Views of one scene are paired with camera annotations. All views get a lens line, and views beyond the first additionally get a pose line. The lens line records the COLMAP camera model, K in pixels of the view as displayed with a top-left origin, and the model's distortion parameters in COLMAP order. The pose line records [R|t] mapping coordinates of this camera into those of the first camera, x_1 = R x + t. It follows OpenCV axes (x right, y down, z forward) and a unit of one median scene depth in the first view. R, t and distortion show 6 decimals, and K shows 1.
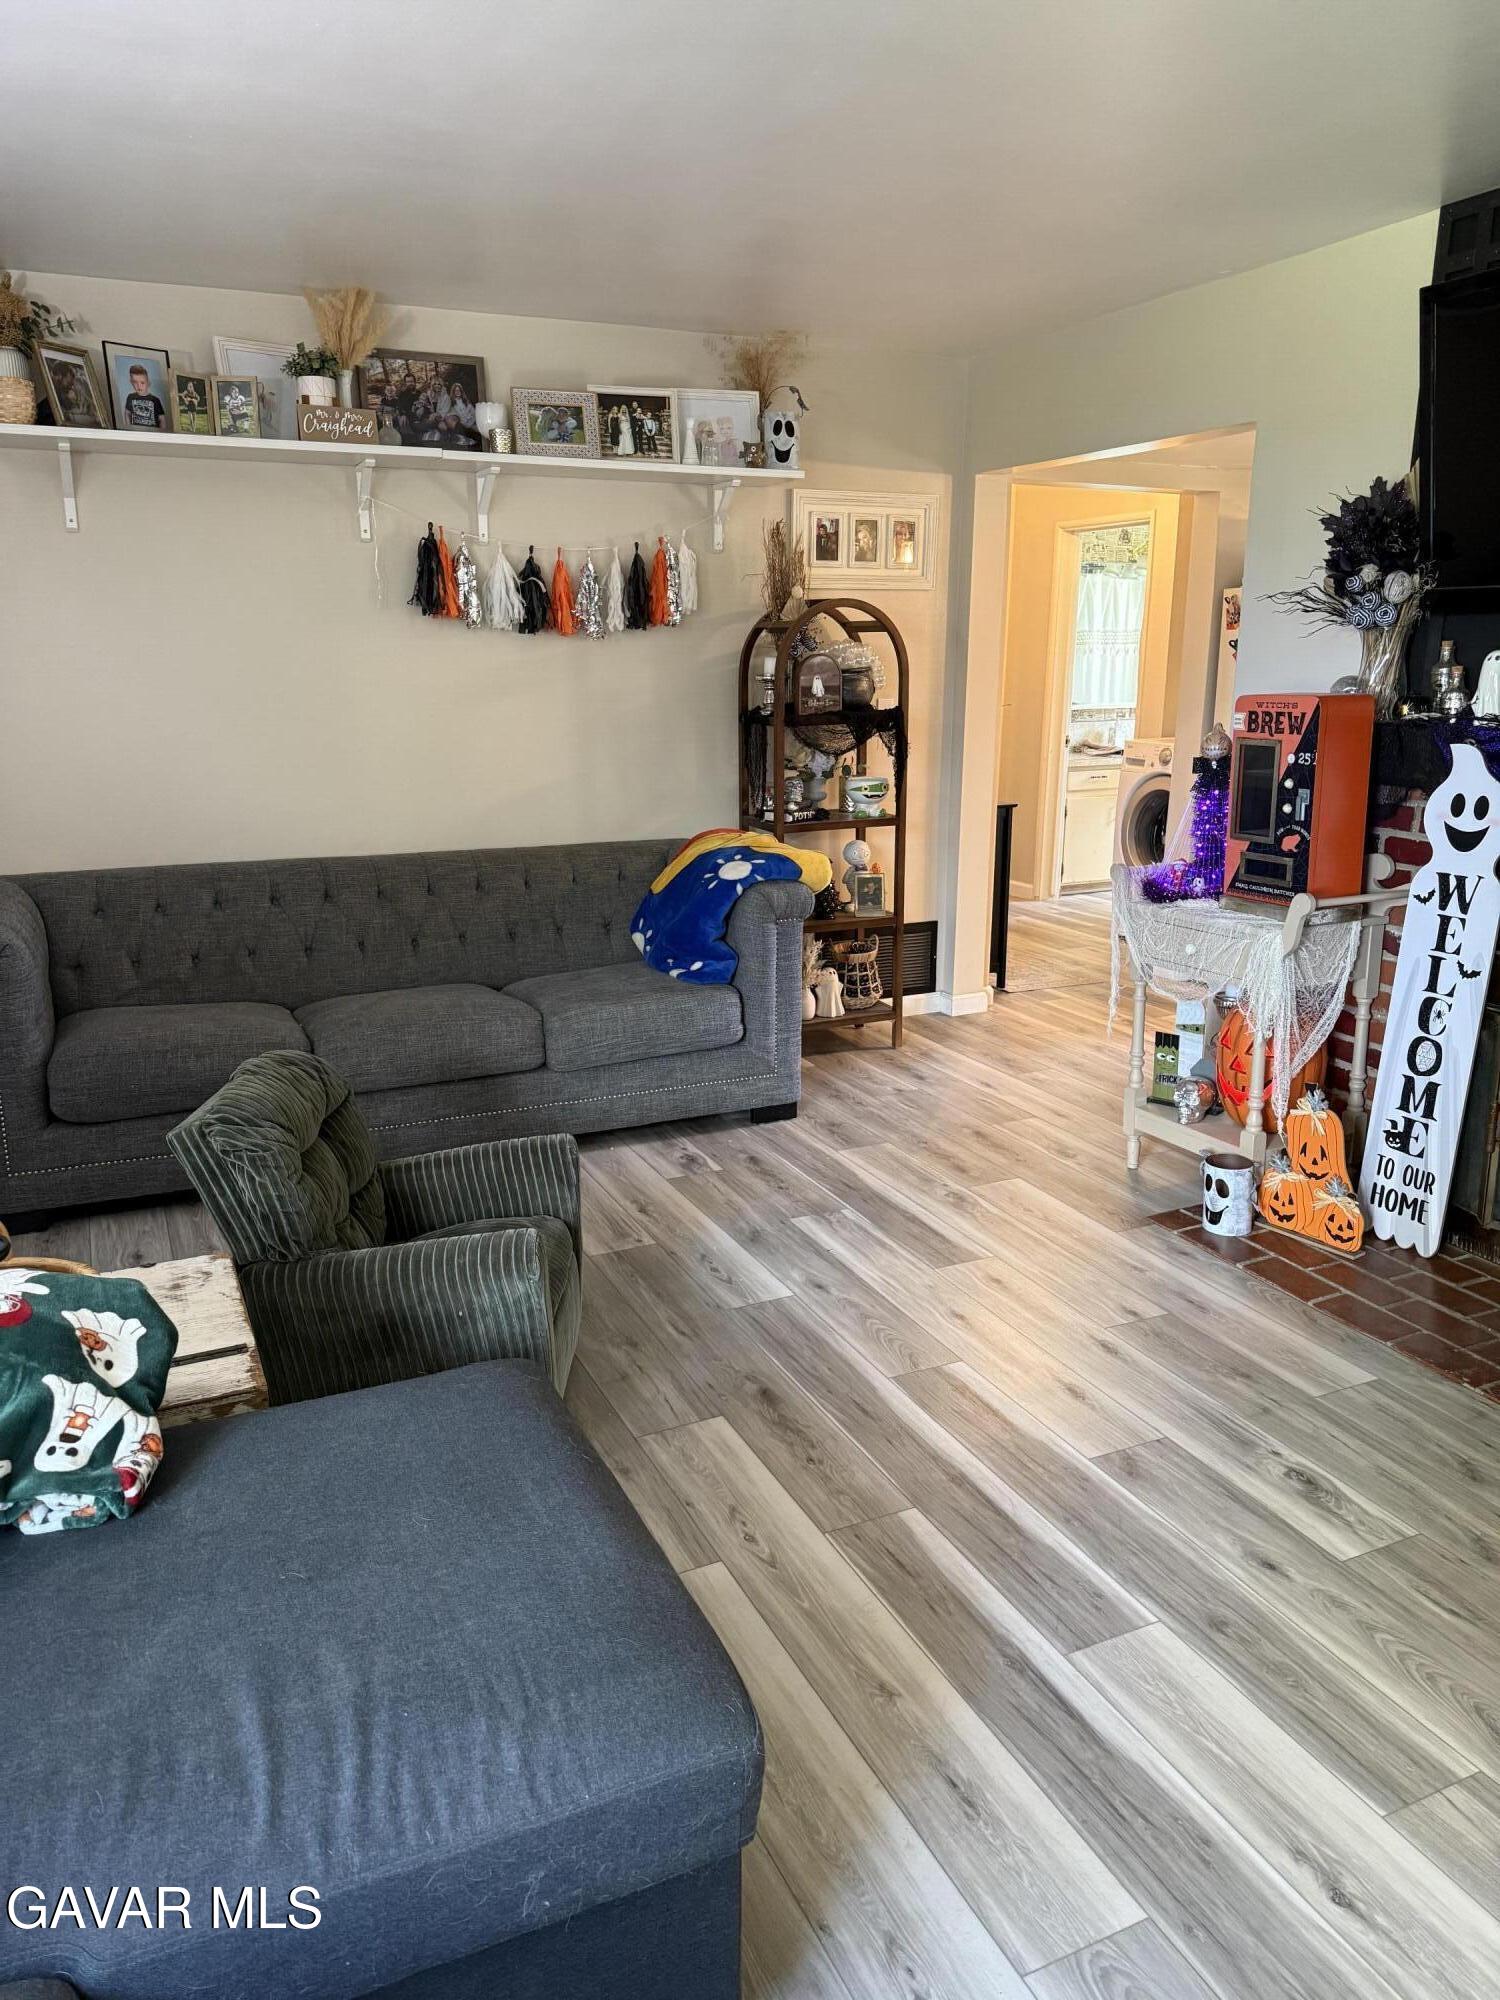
lens RADIAL K [[1412.5, 0, 745.1], [0, 1412.5, 1000.1], [0, 0, 1]] dist [0.068636, -0.119564]
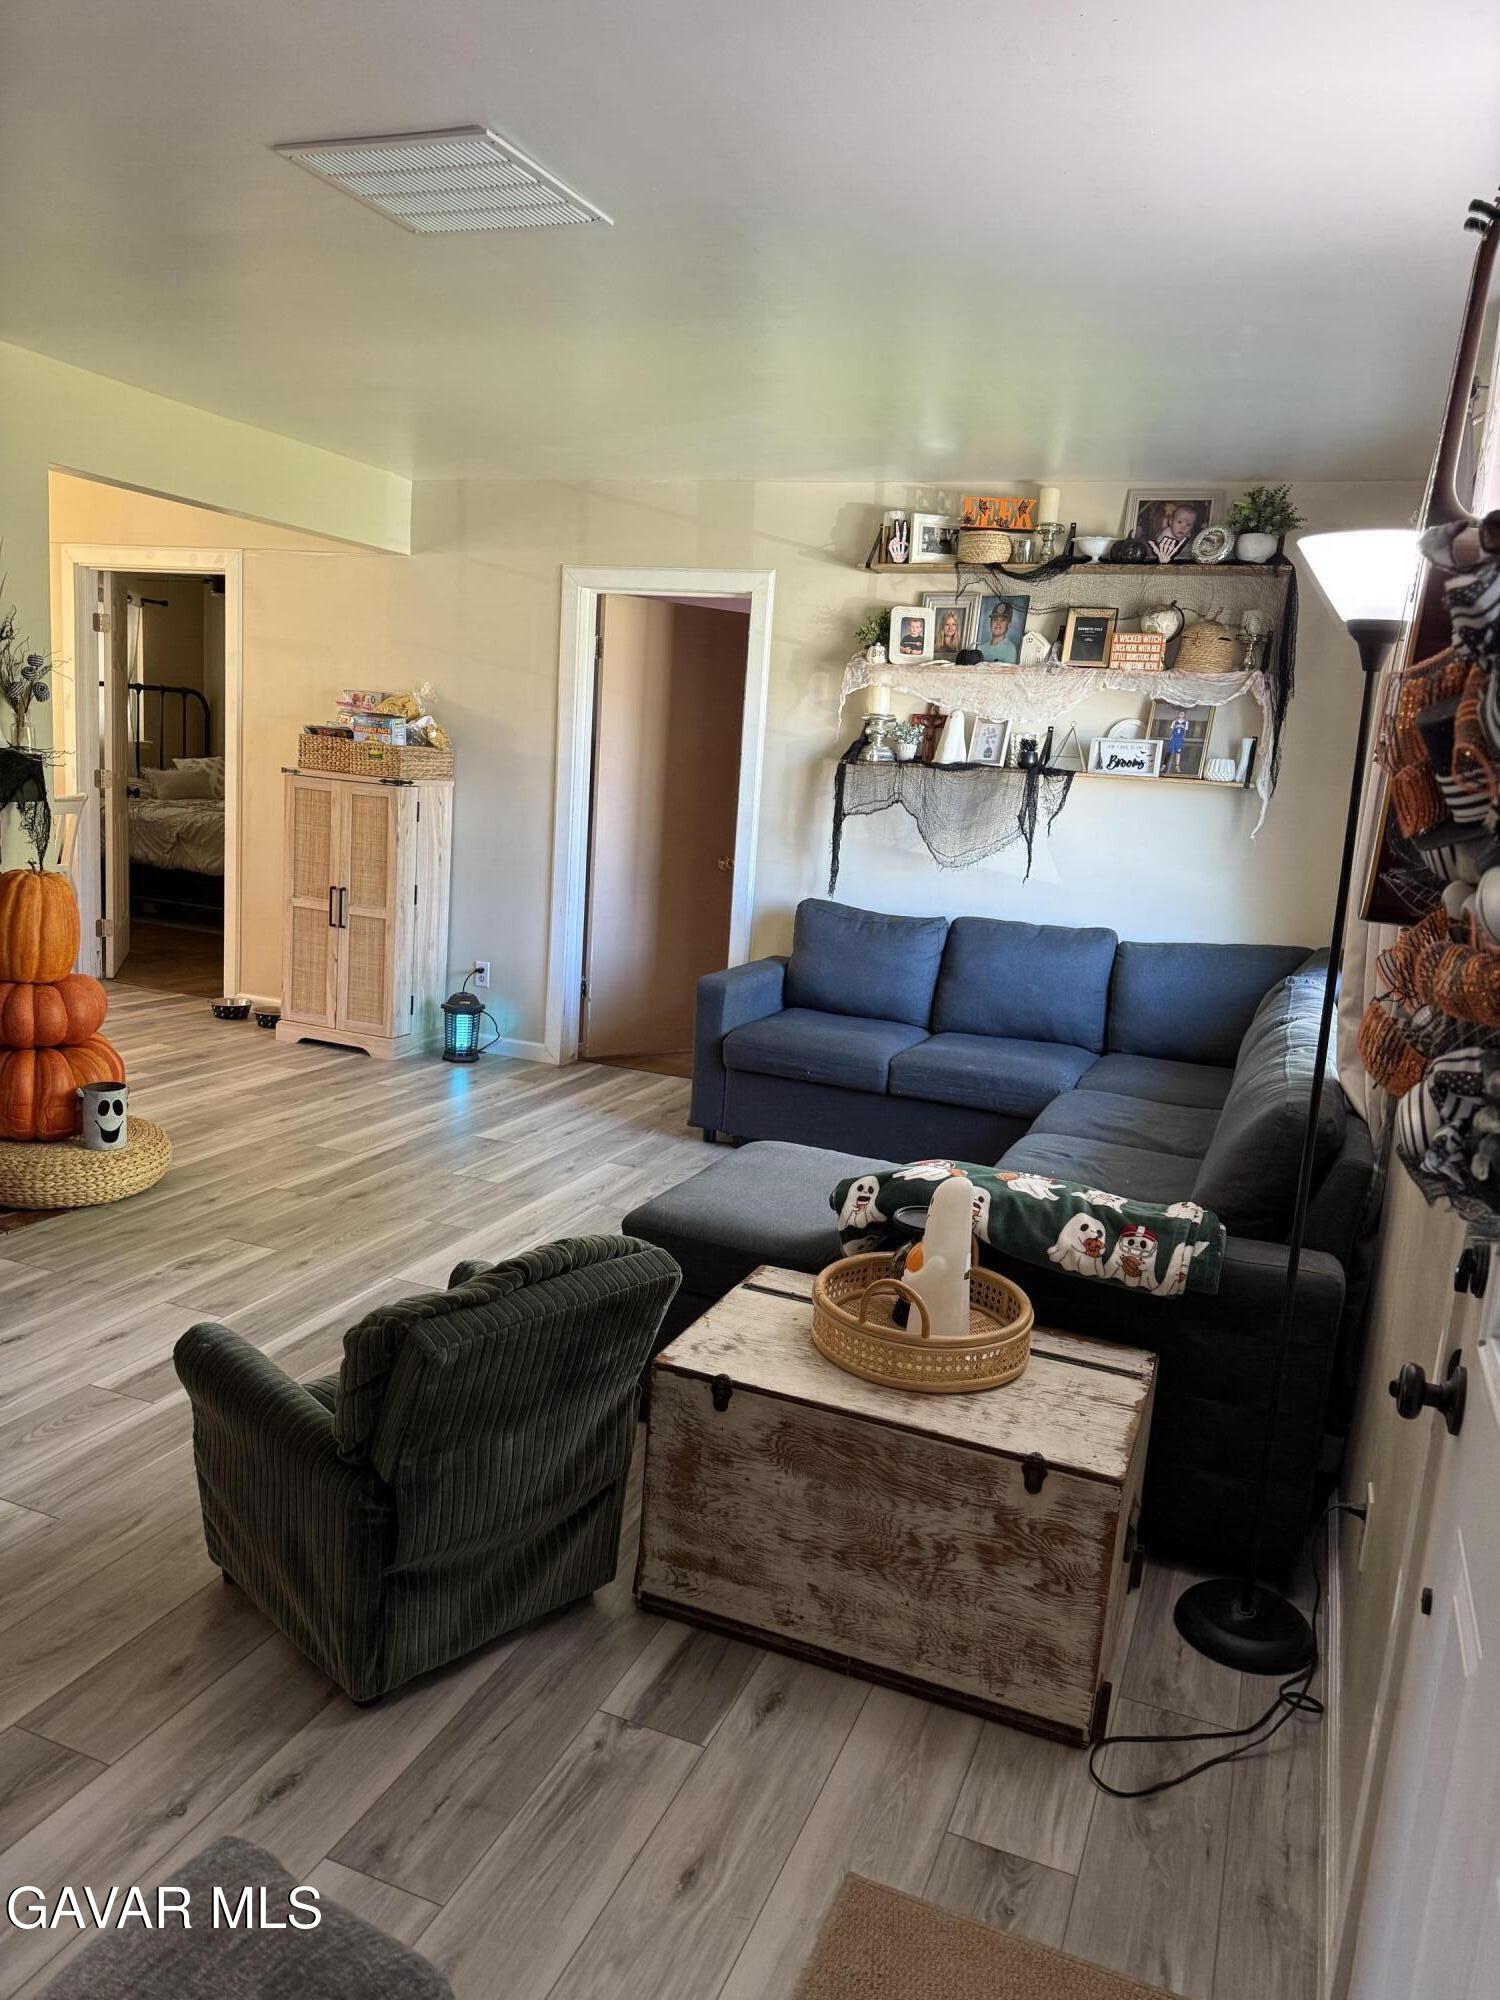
lens RADIAL K [[1400.5, 0, 754.7], [0, 1400.5, 1007.0], [0, 0, 1]] dist [0.158857, -0.287928]
pose [[-0.689074, -0.177638, 0.702583, -0.750140], [0.104541, 0.934986, 0.338928, -0.263924], [-0.717111, 0.306995, -0.625704, 1.062481]]
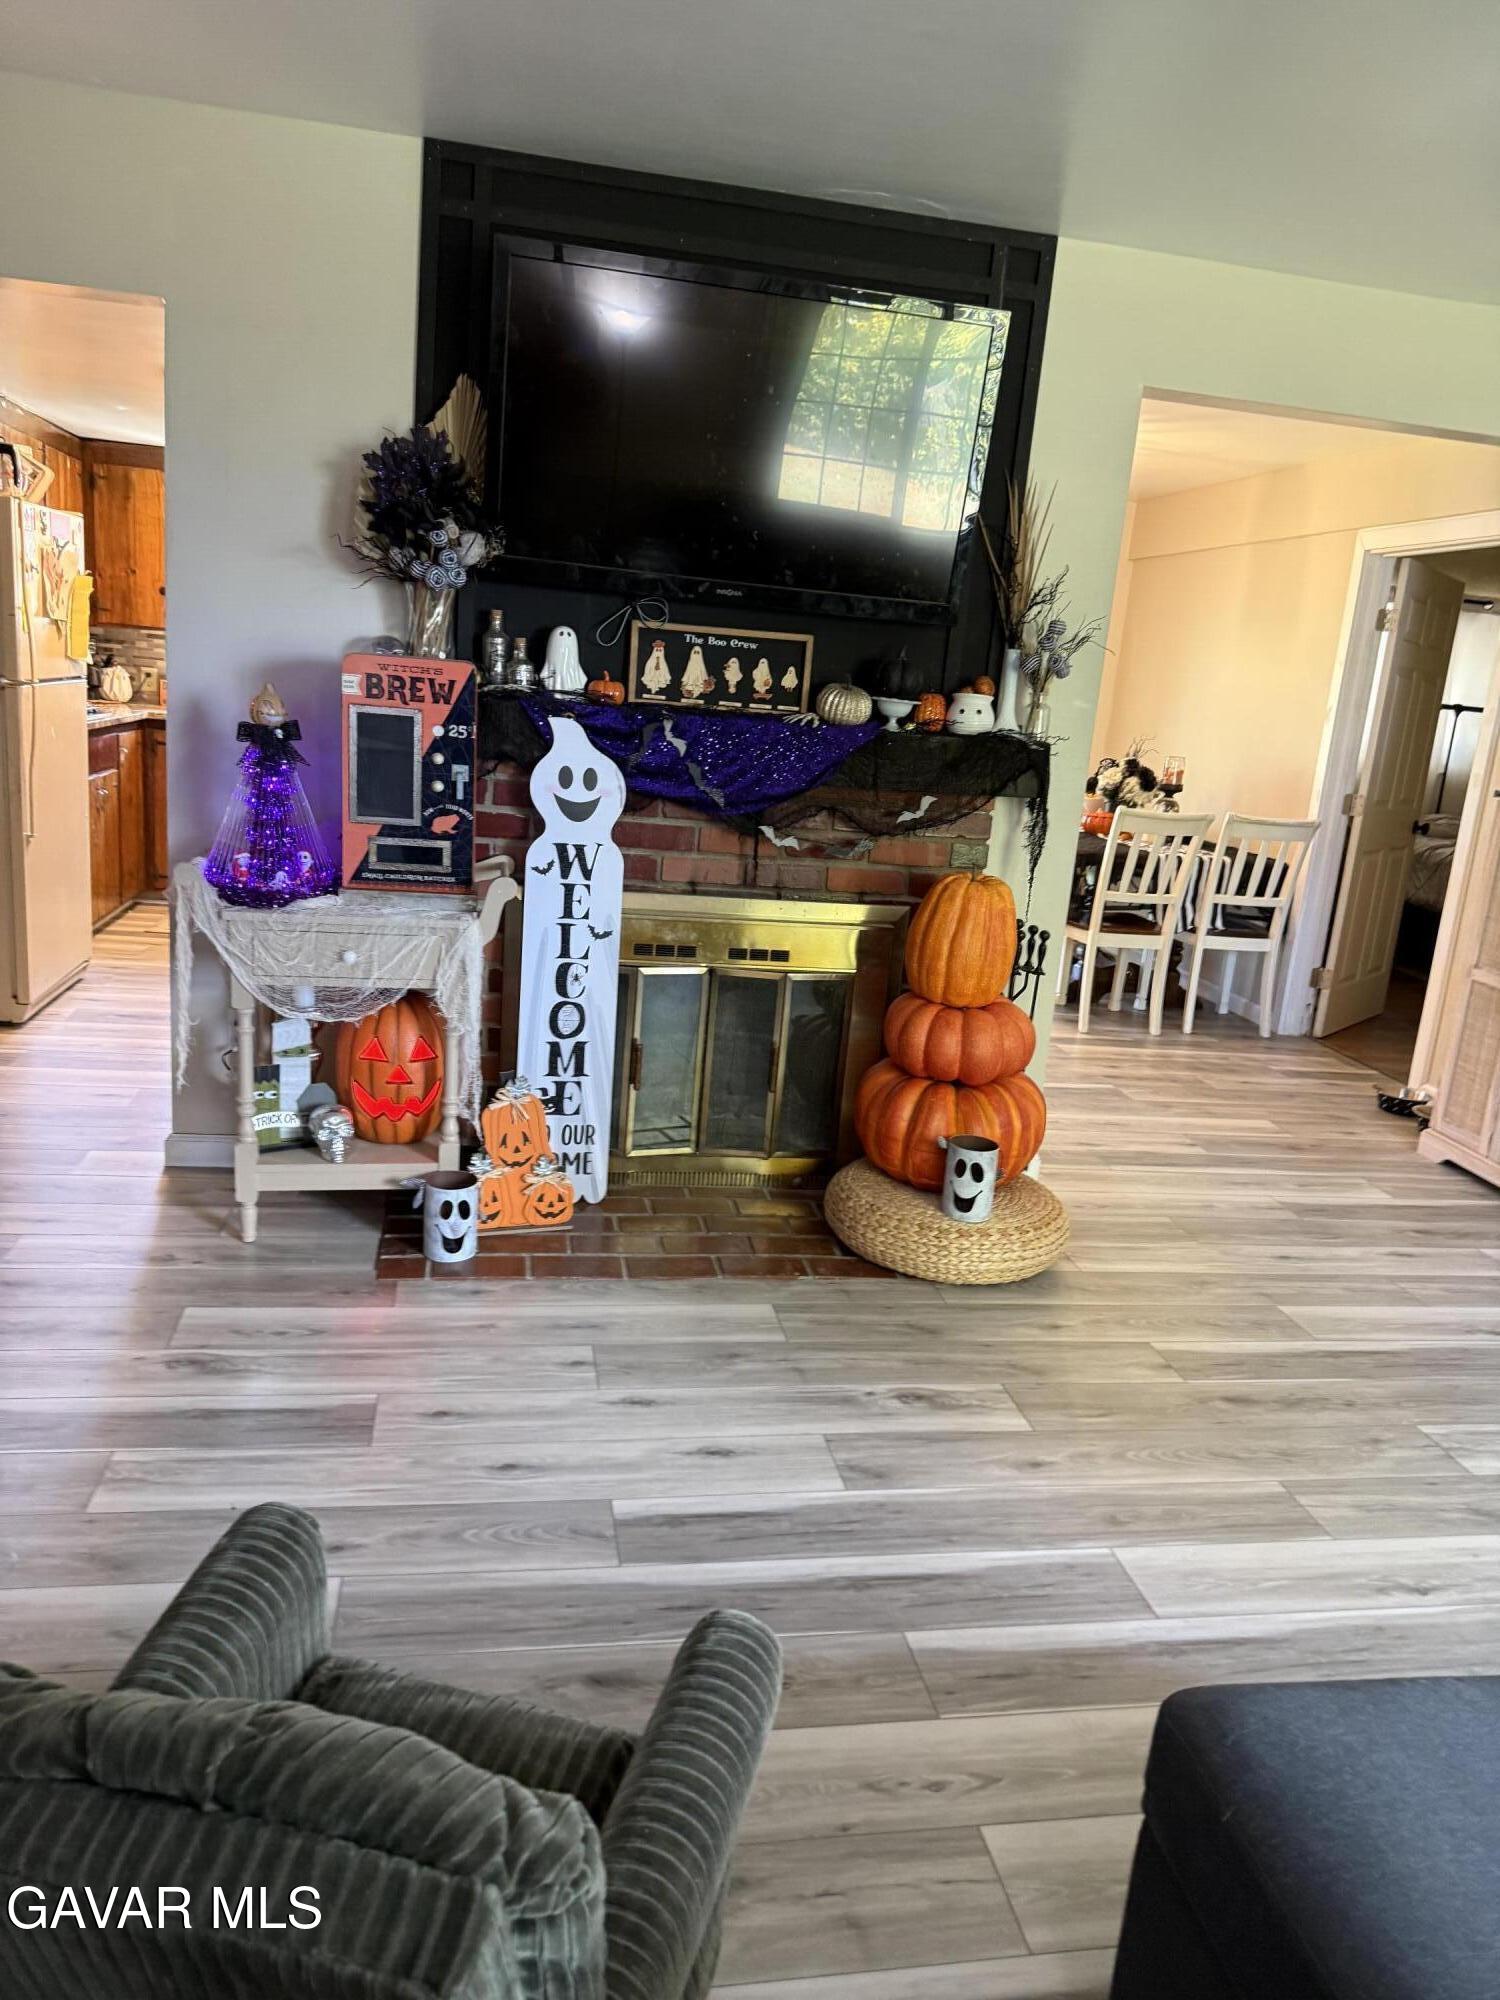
lens RADIAL K [[1400.5, 0, 754.7], [0, 1400.5, 1007.0], [0, 0, 1]] dist [0.158857, -0.287928]
pose [[0.238372, -0.197502, 0.950879, -0.468164], [0.144365, 0.975431, 0.166412, -0.121126], [-0.960384, 0.097605, 0.261028, 0.598380]]
